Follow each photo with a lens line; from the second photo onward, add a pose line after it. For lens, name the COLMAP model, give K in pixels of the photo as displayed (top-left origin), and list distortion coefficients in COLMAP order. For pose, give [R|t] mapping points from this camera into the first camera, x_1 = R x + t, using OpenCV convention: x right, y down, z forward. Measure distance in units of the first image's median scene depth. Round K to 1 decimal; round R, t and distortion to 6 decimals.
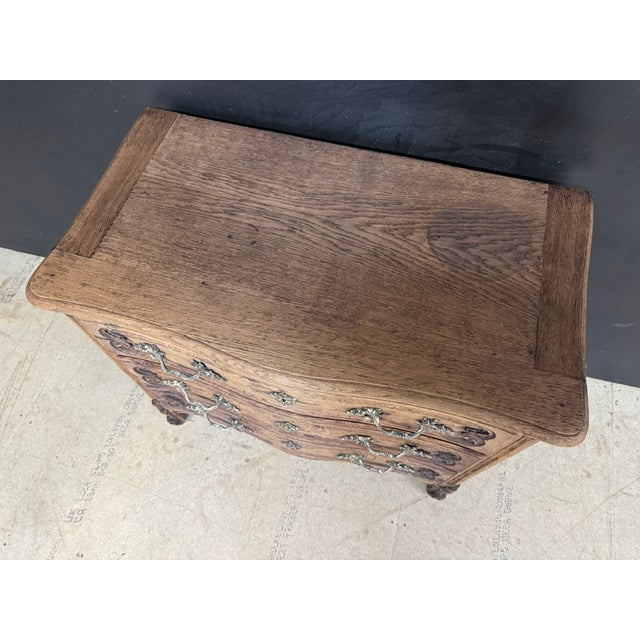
lens RADIAL K [[423.3, 0, 319.2], [0, 423.3, 311.3], [0, 0, 1]] dist [0.073730, -0.089717]
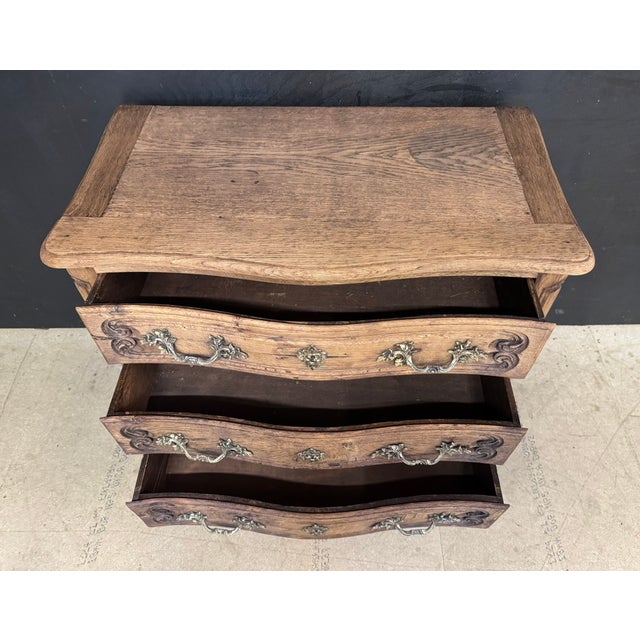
lens RADIAL K [[452.0, 0, 320.0], [0, 452.0, 320.0], [0, 0, 1]] dist [0.103262, -0.155662]
pose [[0.970299, -0.194765, 0.143477, -0.223984], [0.216747, 0.963340, -0.158103, 0.368489], [-0.107424, 0.184505, 0.976943, -0.062049]]
